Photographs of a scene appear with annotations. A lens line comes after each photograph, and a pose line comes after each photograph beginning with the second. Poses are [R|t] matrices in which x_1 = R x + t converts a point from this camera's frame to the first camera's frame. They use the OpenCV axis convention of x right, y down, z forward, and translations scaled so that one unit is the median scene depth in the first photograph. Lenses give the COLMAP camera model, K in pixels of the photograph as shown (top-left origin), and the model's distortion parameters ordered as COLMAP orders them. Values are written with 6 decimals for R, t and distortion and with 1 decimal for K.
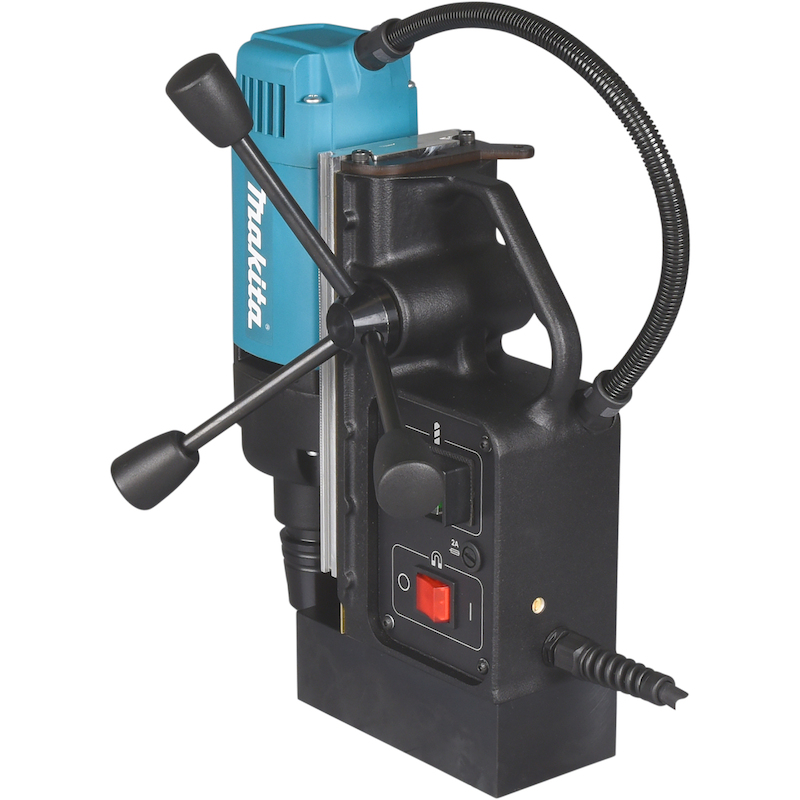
lens RADIAL K [[3034.5, 0, 400.0], [0, 3034.5, 400.0], [0, 0, 1]] dist [-0.144079, -0.638577]
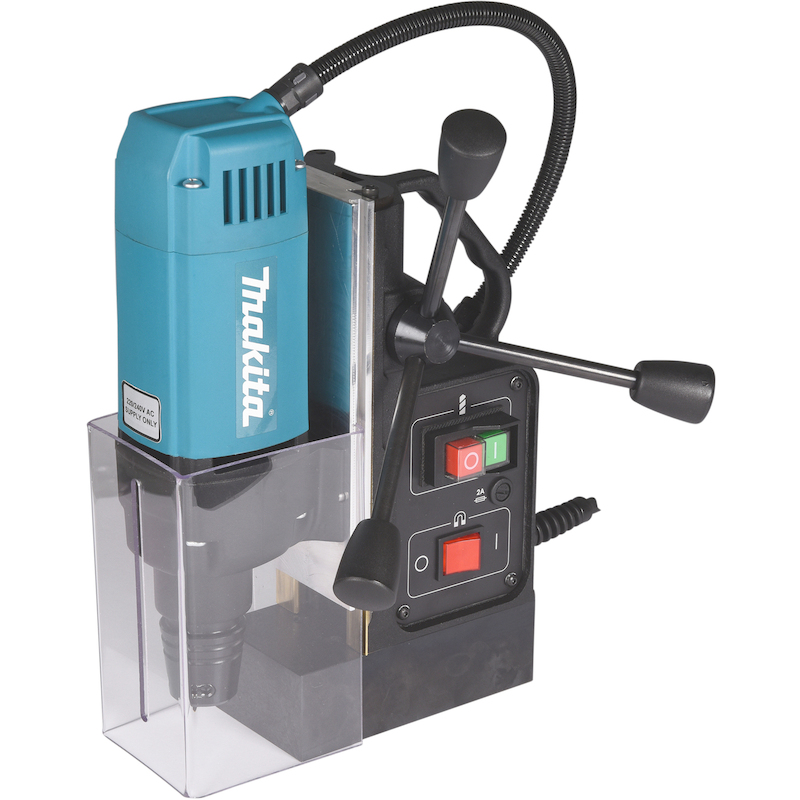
lens RADIAL K [[2951.3, 0, 400.0], [0, 2951.3, 400.0], [0, 0, 1]] dist [-0.017042, -3.108640]
pose [[0.026003, -0.352007, 0.935636, -0.930240], [0.288452, 0.898784, 0.330126, -0.329411], [-0.957141, 0.261302, 0.124908, 0.848223]]
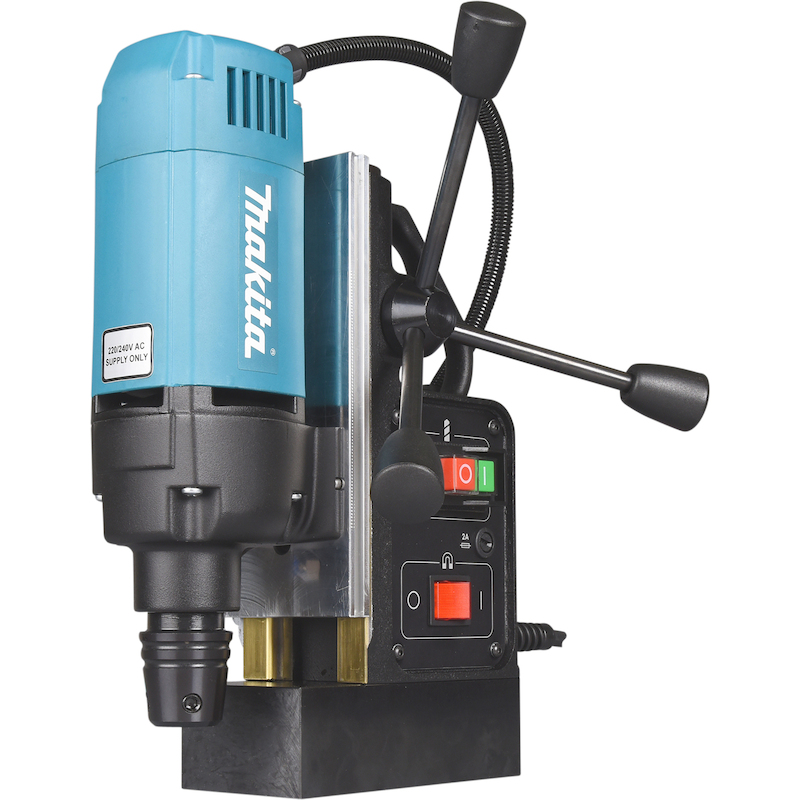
lens RADIAL K [[1894.9, 0, 399.8], [0, 1894.9, 437.3], [0, 0, 1]] dist [-0.050947, -0.430095]
pose [[-0.152230, 0.093296, 0.983932, -0.591961], [0.301646, 0.952421, -0.043639, 0.034869], [-0.941188, 0.290156, -0.173129, 1.075690]]
